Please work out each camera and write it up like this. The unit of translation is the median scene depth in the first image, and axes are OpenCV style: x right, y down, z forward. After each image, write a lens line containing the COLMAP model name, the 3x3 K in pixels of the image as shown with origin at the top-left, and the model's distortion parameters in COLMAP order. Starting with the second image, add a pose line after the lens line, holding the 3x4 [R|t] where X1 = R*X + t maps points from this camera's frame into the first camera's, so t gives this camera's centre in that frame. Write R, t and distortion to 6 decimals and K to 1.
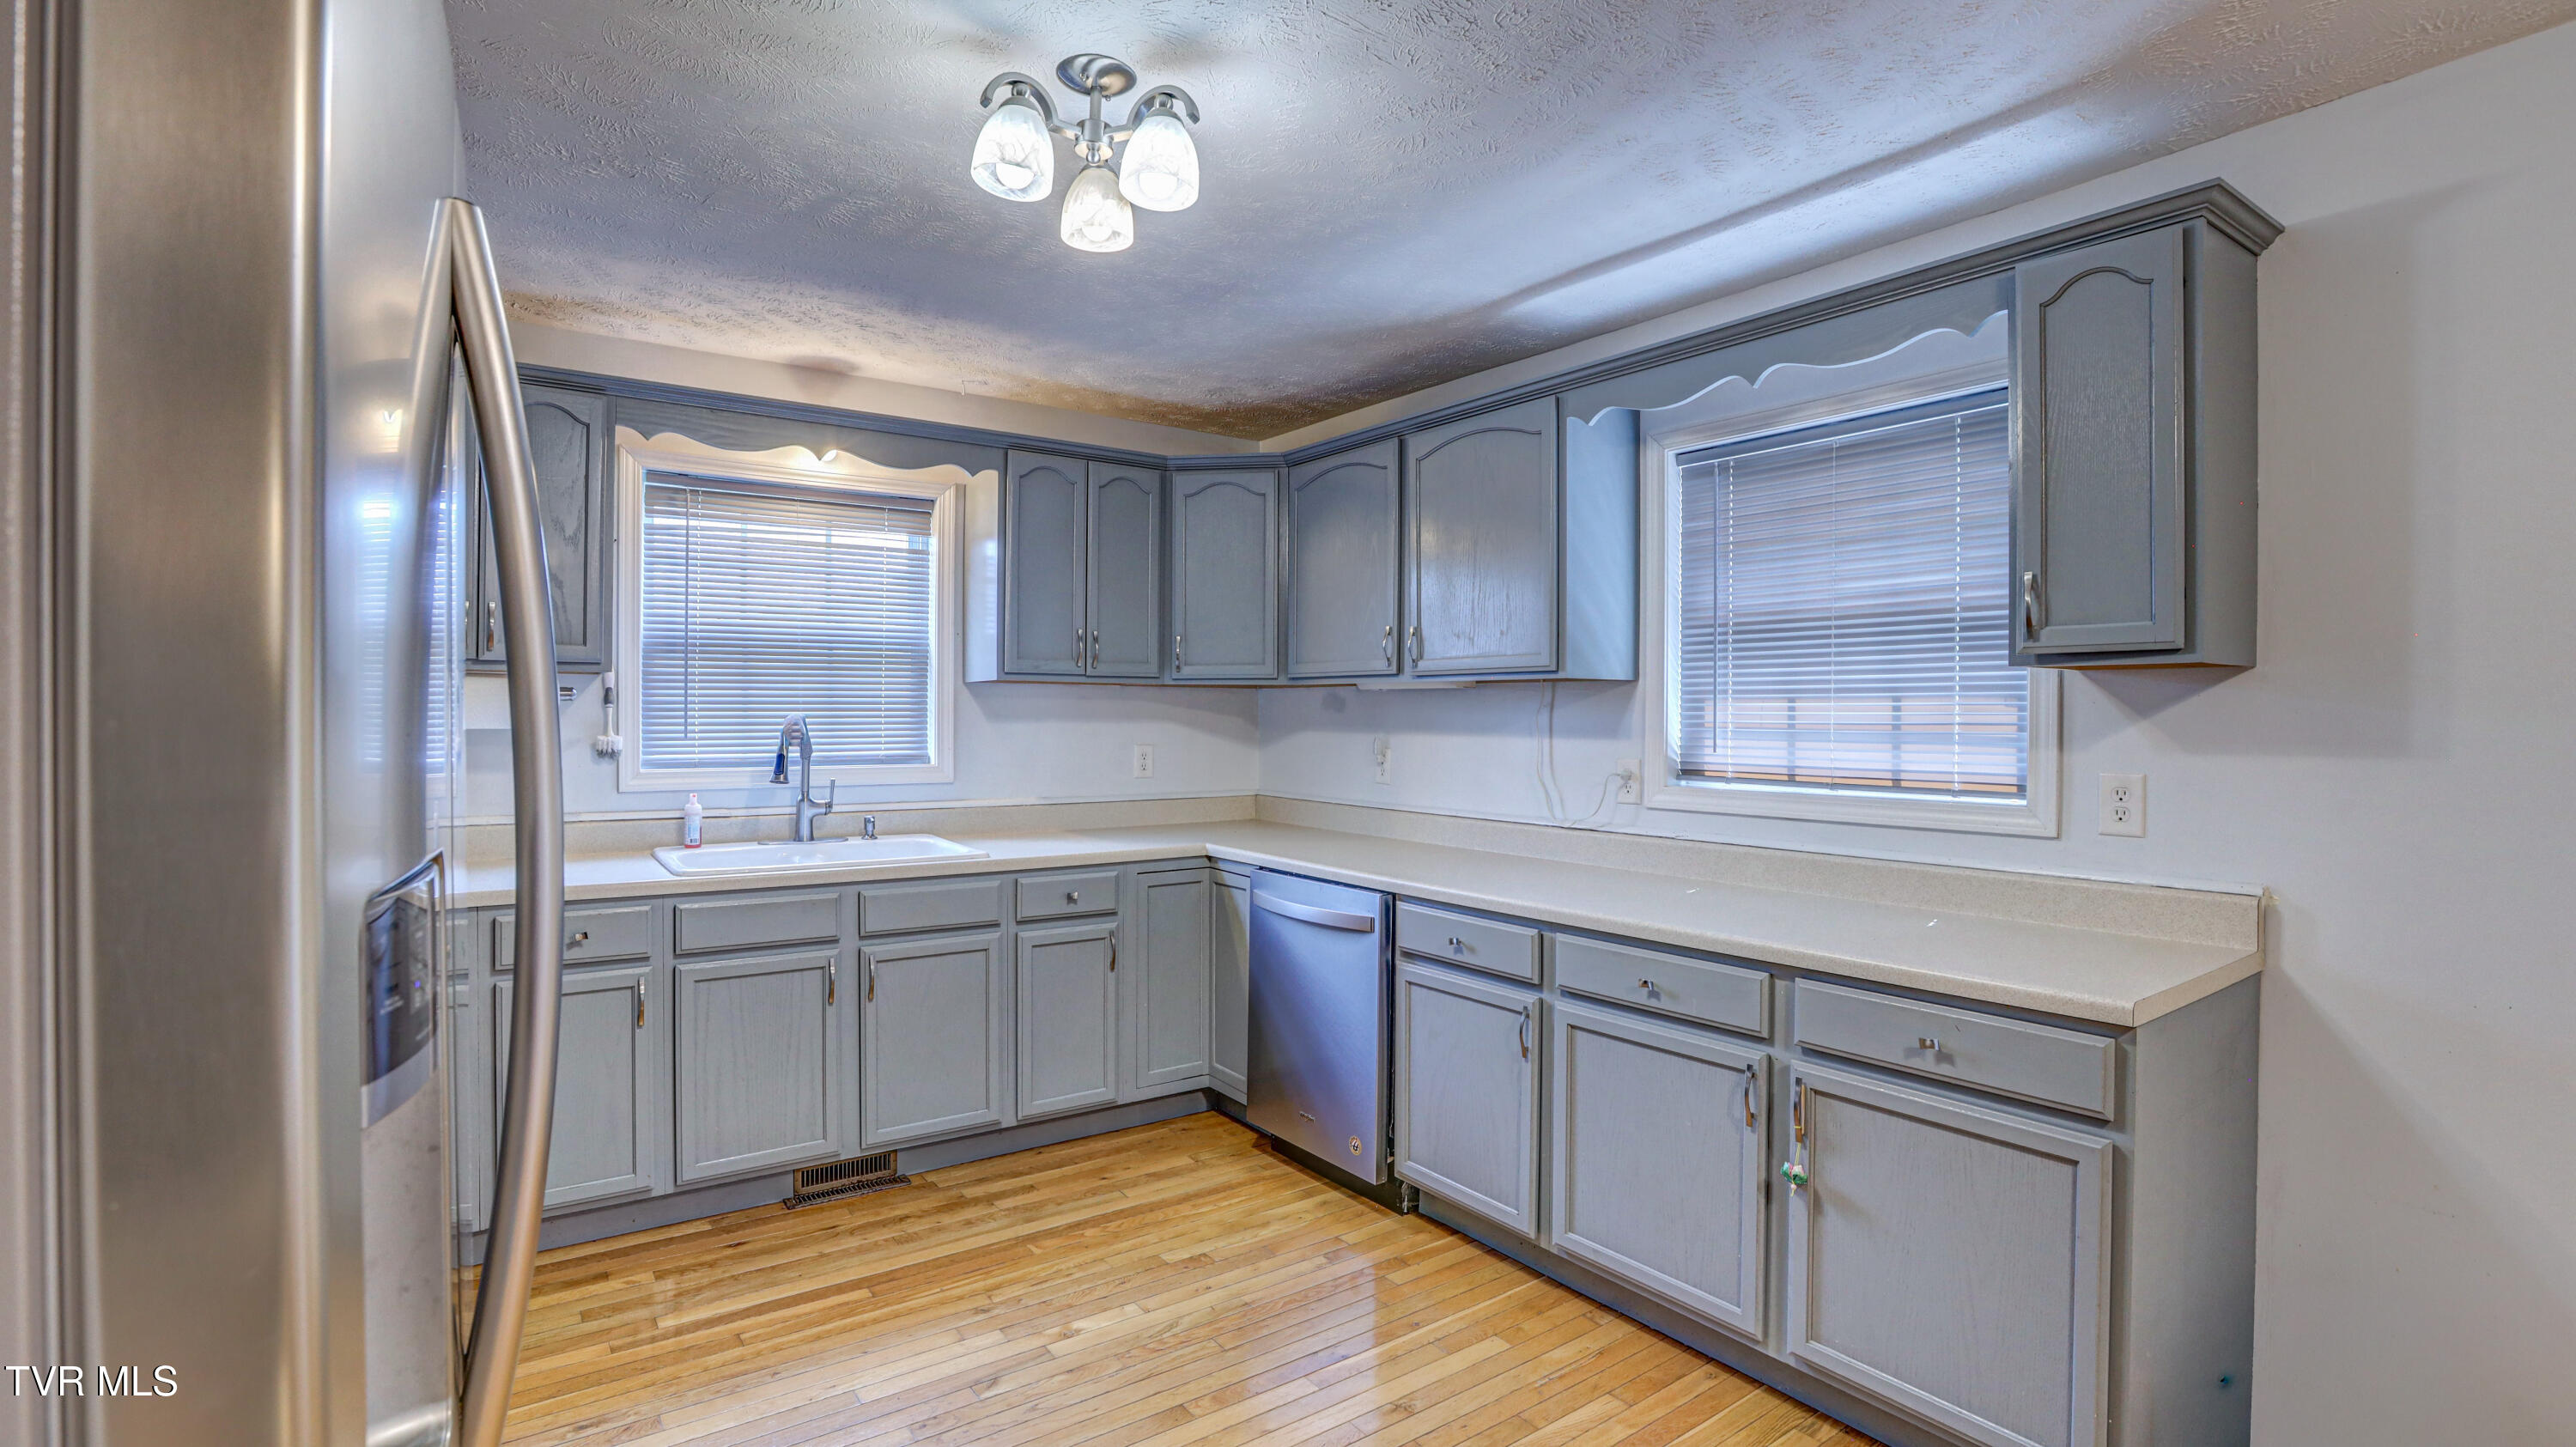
lens RADIAL K [[1169.7, 0, 1283.5], [0, 1169.7, 718.3], [0, 0, 1]] dist [-0.058957, 0.021834]
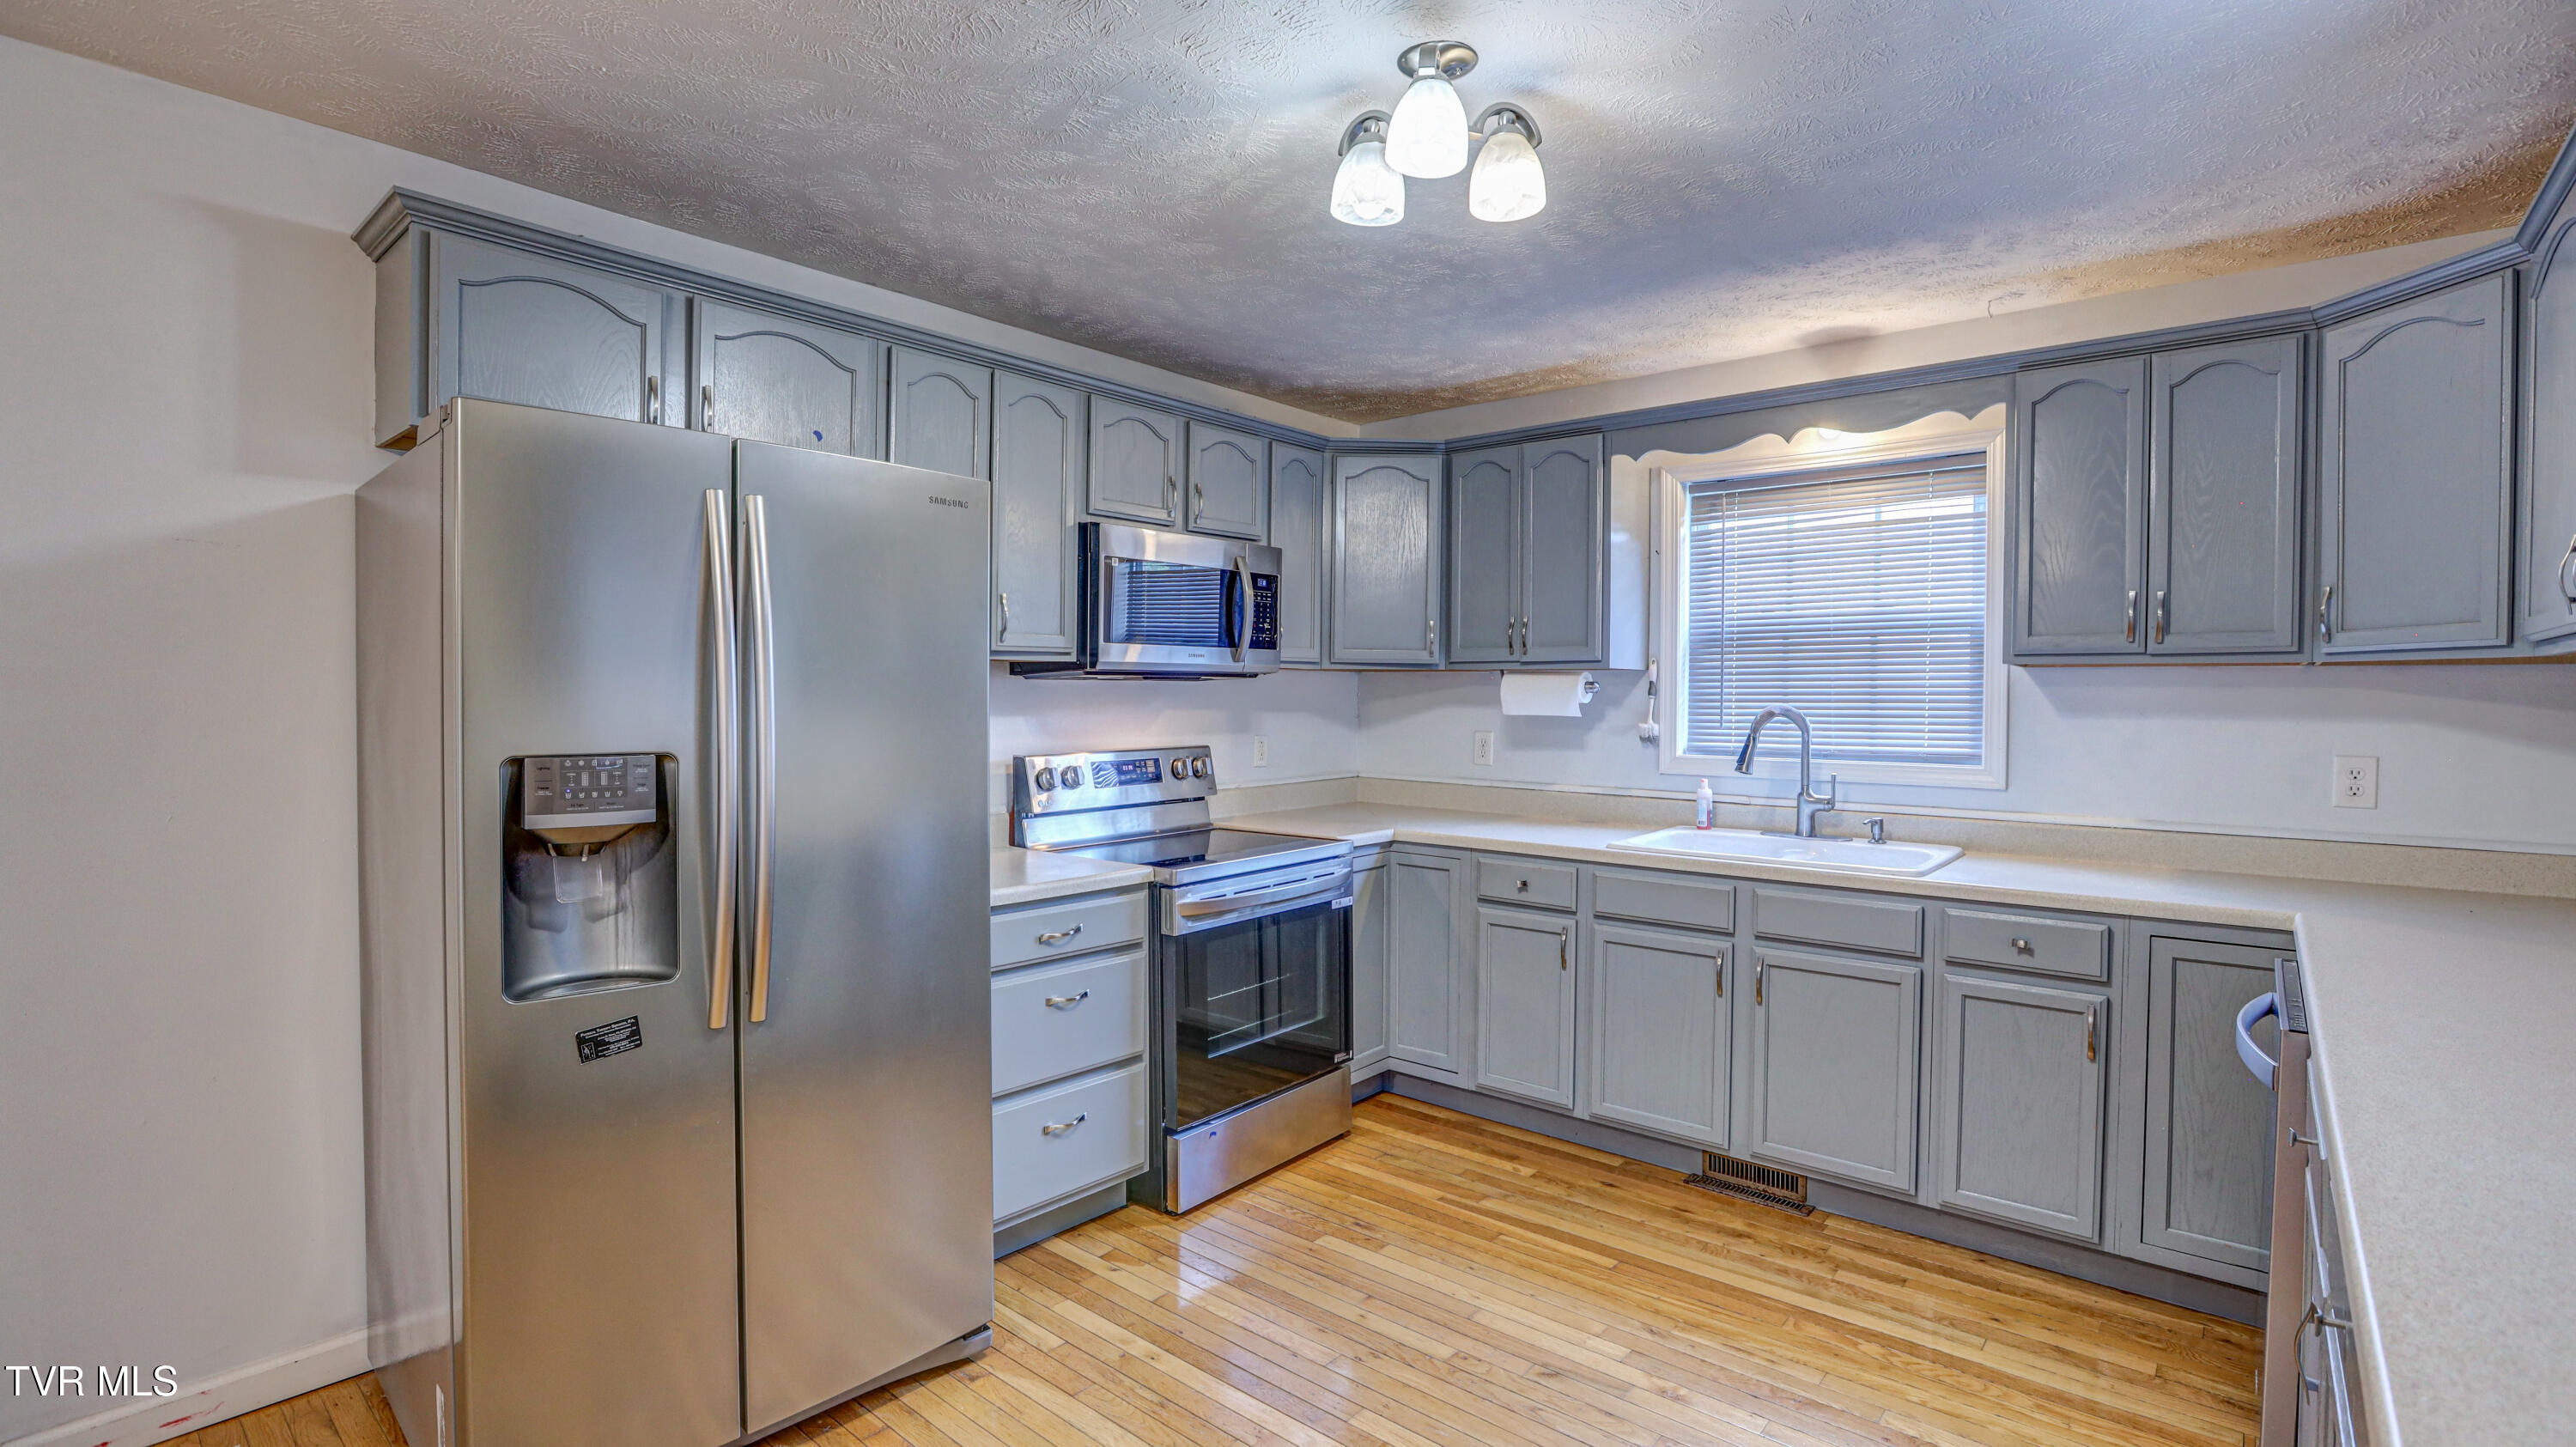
lens RADIAL K [[1169.7, 0, 1283.5], [0, 1169.7, 718.3], [0, 0, 1]] dist [-0.058957, 0.021834]
pose [[0.236476, 0.014429, -0.971530, 0.479168], [-0.009375, 0.999877, 0.012568, -0.000988], [0.971592, 0.006136, 0.236583, 0.392070]]
